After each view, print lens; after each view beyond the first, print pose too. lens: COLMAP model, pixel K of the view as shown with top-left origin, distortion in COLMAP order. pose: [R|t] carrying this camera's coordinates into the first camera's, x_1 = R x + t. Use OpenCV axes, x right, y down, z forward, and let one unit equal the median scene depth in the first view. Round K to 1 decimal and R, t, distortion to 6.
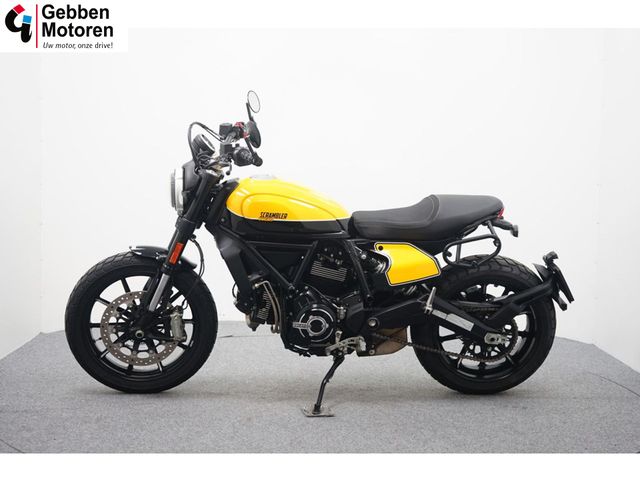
lens RADIAL K [[969.4, 0, 321.1], [0, 969.4, 238.1], [0, 0, 1]] dist [0.022238, 0.000000]
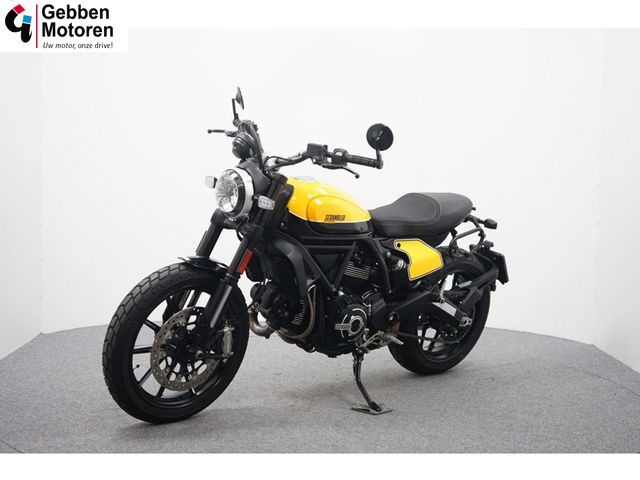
lens RADIAL K [[969.4, 0, 321.1], [0, 969.4, 241.8], [0, 0, 1]] dist [0.022238, 0.000000]
pose [[0.810372, -0.050943, 0.583697, -0.617628], [0.046257, 0.998666, 0.022940, -0.021319], [-0.584087, 0.008410, 0.811647, 0.197508]]
